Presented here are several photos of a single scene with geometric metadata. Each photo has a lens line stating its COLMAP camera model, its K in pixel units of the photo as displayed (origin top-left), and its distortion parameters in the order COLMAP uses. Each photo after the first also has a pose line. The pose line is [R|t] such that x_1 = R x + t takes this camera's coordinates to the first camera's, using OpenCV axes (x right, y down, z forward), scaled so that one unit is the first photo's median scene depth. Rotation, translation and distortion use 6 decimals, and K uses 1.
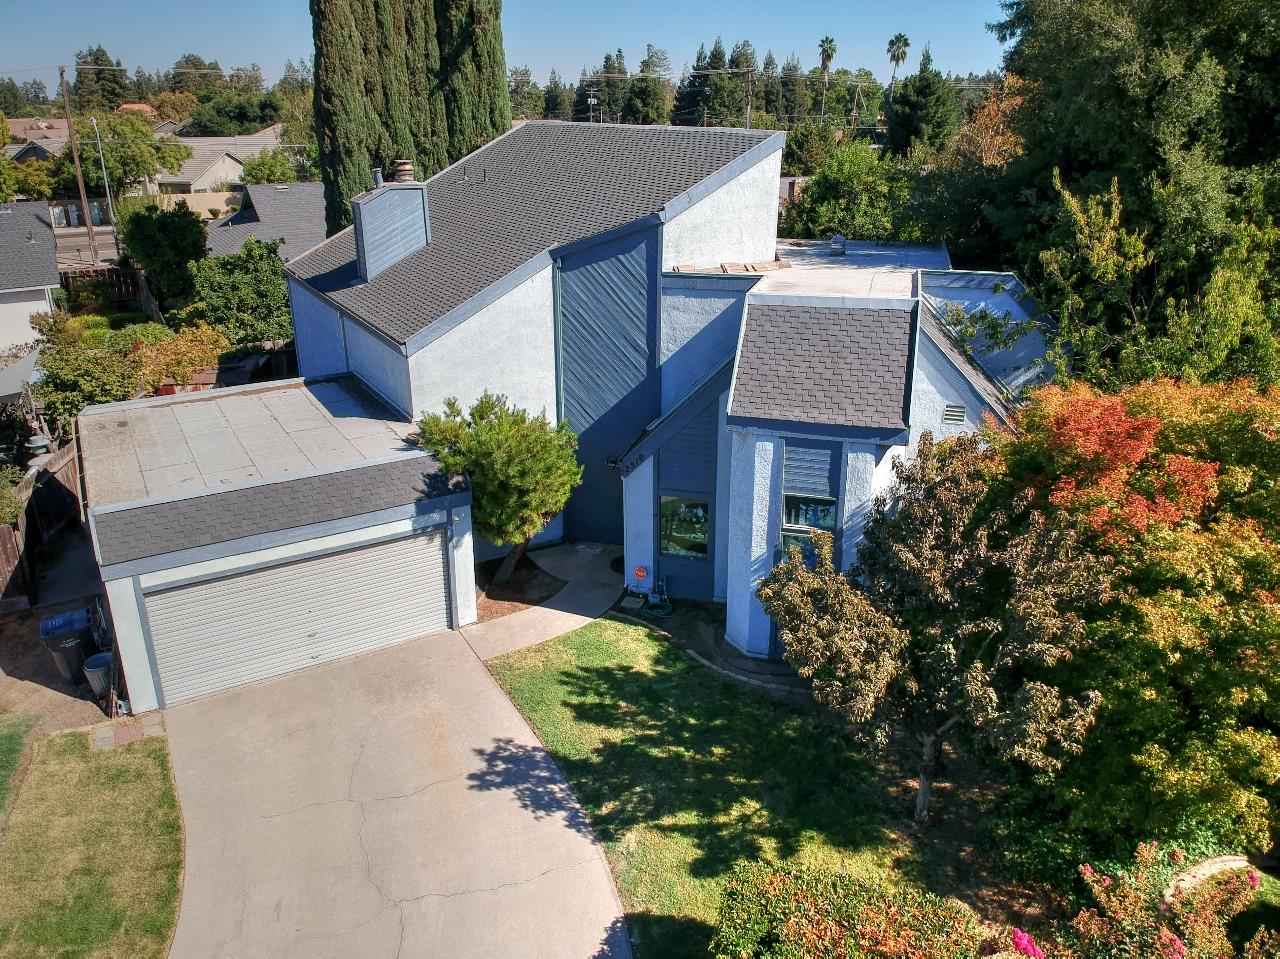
lens RADIAL K [[957.3, 0, 625.0], [0, 957.3, 474.7], [0, 0, 1]] dist [0.079600, -0.163368]
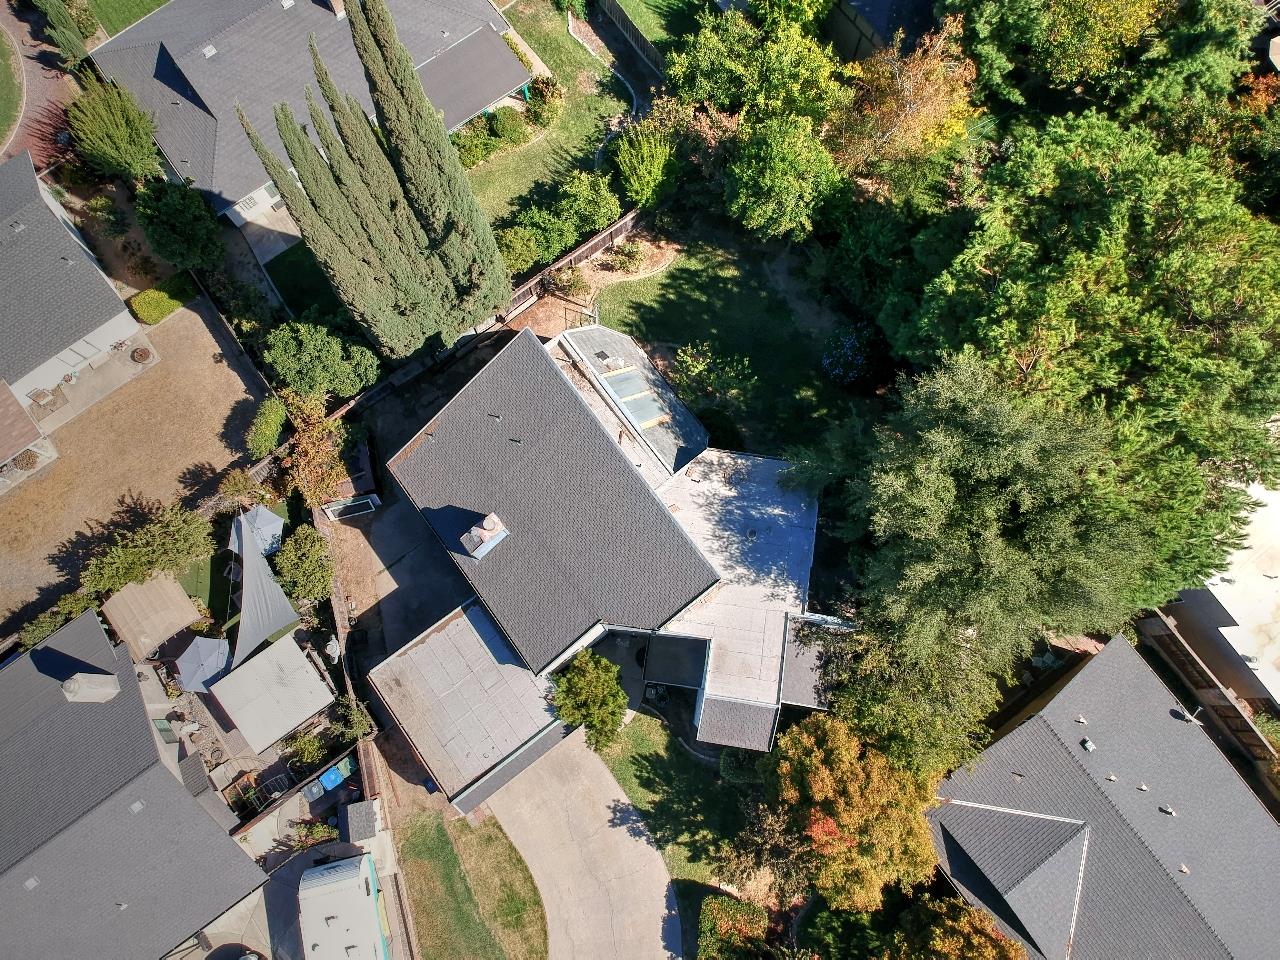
lens RADIAL K [[938.0, 0, 640.0], [0, 938.0, 480.0], [0, 0, 1]] dist [0.079751, -0.158275]
pose [[0.991276, -0.125980, 0.038752, -0.041660], [0.037451, 0.551100, 0.833598, -2.176168], [-0.126373, -0.824874, 0.551011, 0.227501]]
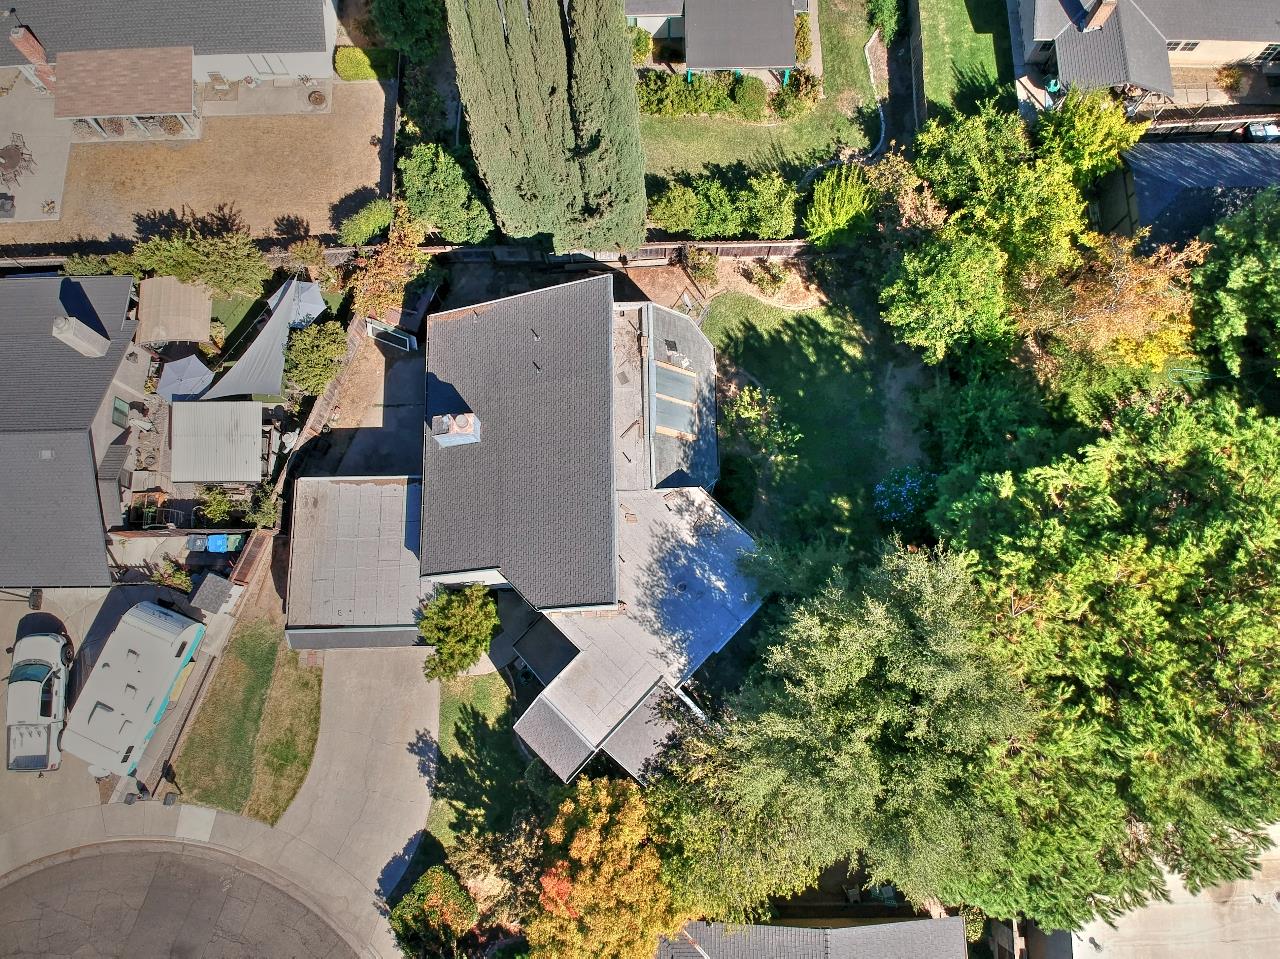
lens RADIAL K [[957.3, 0, 625.0], [0, 957.3, 474.7], [0, 0, 1]] dist [0.079600, -0.163368]
pose [[0.880792, 0.462748, -0.100351, 0.264628], [-0.164571, 0.497894, 0.851480, -2.171180], [0.443984, -0.733462, 0.514695, 0.334765]]
